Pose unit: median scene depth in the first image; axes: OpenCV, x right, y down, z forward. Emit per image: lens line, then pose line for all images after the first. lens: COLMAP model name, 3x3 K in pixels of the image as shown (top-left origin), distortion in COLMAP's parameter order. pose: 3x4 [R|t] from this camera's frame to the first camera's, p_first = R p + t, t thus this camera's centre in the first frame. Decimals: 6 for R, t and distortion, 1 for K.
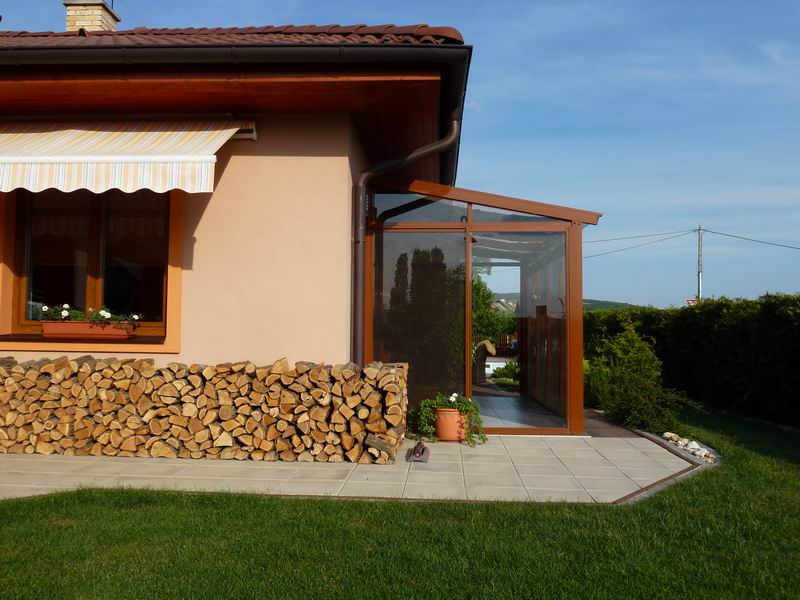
lens RADIAL K [[691.6, 0, 400.0], [0, 691.6, 300.0], [0, 0, 1]] dist [-0.041398, 0.010765]
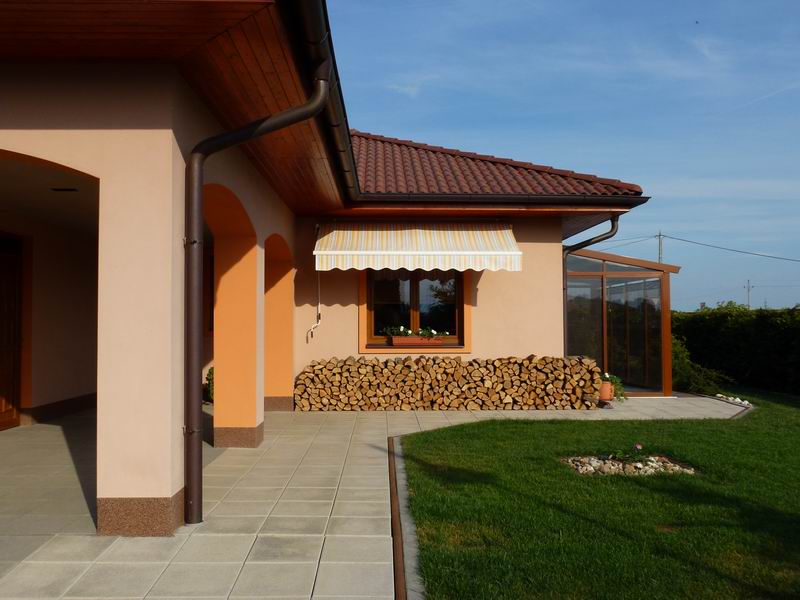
lens RADIAL K [[691.6, 0, 400.0], [0, 691.6, 300.0], [0, 0, 1]] dist [-0.041398, 0.010765]
pose [[0.996807, -0.009904, 0.079229, -0.684689], [0.009203, 0.999915, 0.009207, -0.084127], [-0.079313, -0.008448, 0.996814, -0.823095]]
